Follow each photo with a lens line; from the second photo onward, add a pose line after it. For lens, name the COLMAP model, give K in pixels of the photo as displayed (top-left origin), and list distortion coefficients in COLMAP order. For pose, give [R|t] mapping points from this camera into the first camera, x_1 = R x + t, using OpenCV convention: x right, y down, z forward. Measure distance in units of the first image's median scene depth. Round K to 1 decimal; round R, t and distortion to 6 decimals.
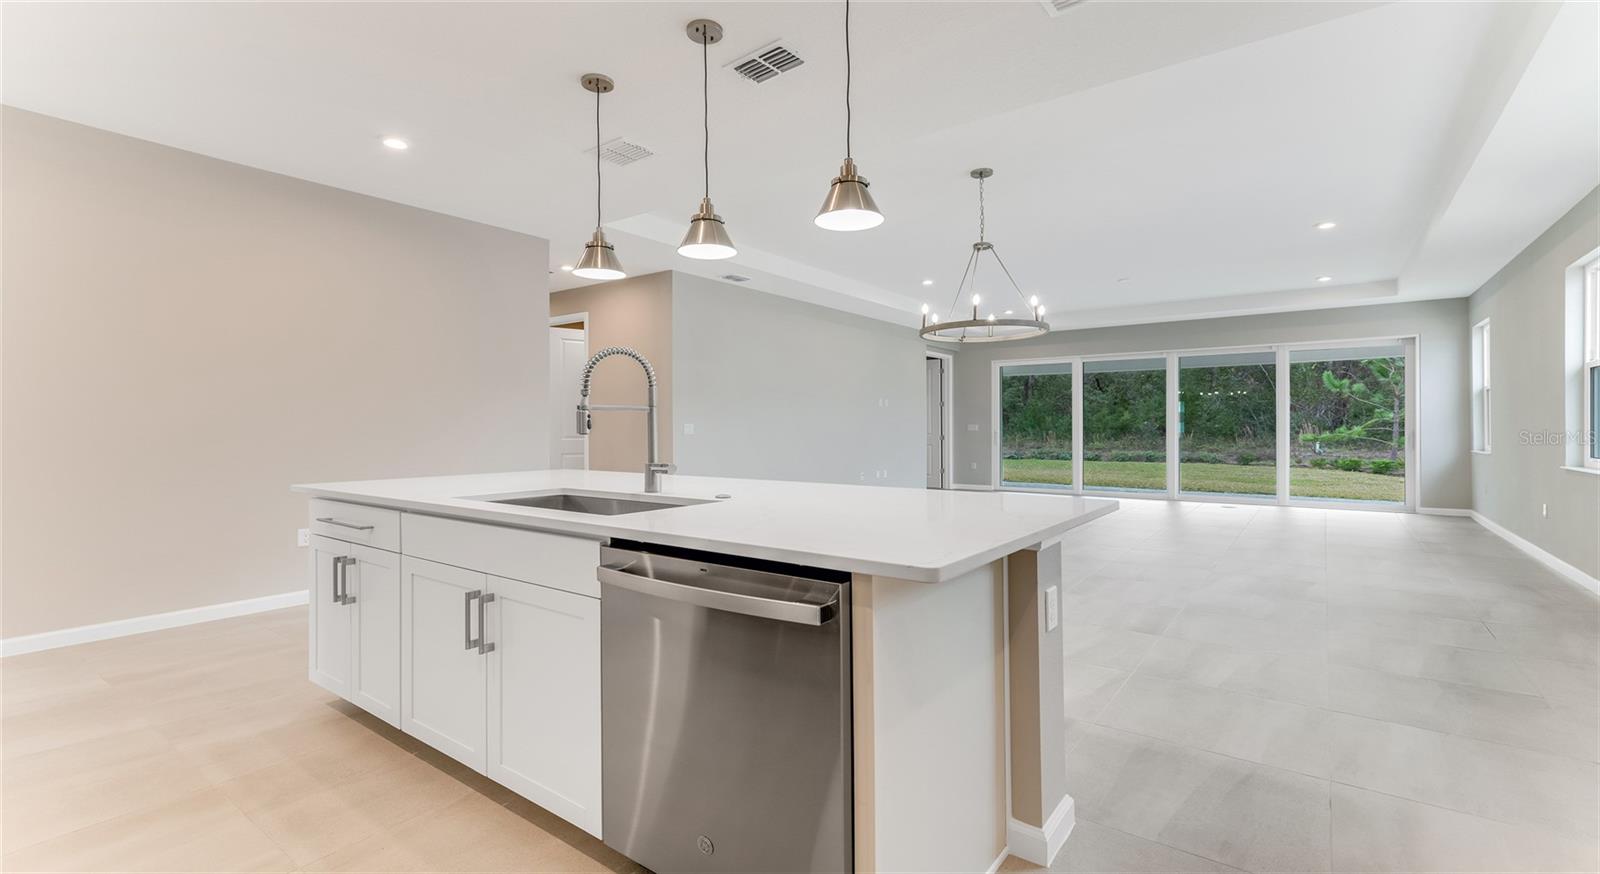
lens RADIAL K [[691.2, 0, 799.2], [0, 691.2, 446.4], [0, 0, 1]] dist [0.016809, 0.000138]
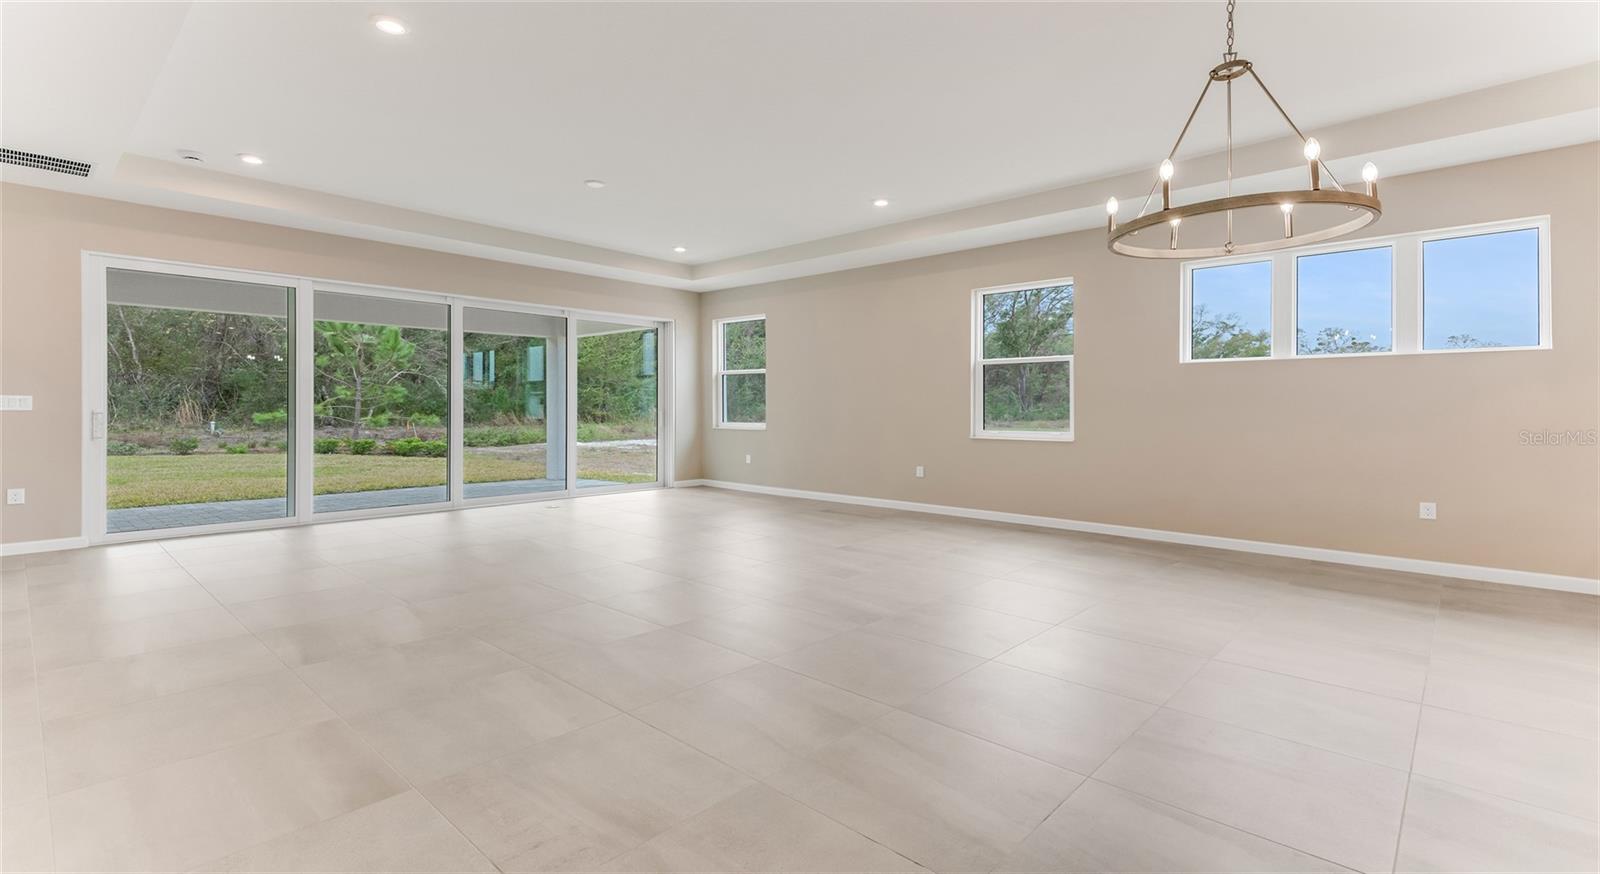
lens RADIAL K [[701.3, 0, 802.8], [0, 701.3, 391.5], [0, 0, 1]] dist [0.058226, 0.000017]
pose [[0.098087, 0.022963, 0.994913, -0.111368], [0.020876, 0.999466, -0.025126, -0.012543], [-0.994959, 0.023234, 0.097555, 0.478267]]
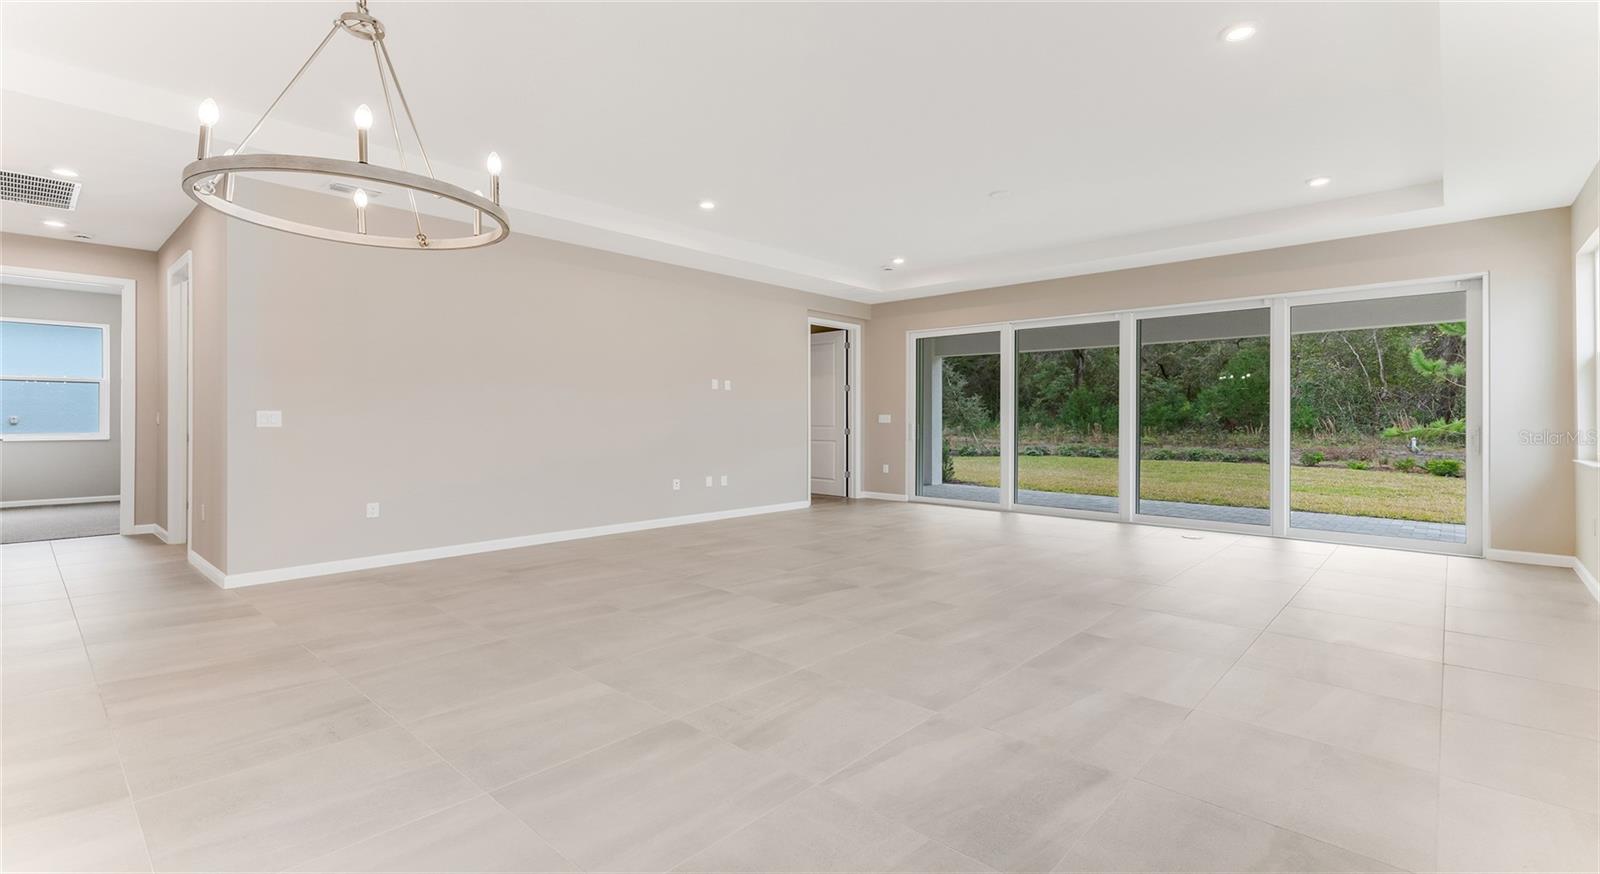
lens RADIAL K [[708.0, 0, 800.0], [0, 708.0, 437.0], [0, 0, 1]] dist [0.010676, 0.000001]
pose [[0.995386, 0.005975, -0.095770, 0.229643], [-0.006066, 0.999981, -0.000656, -0.005836], [0.095765, 0.001234, 0.995403, 0.209827]]
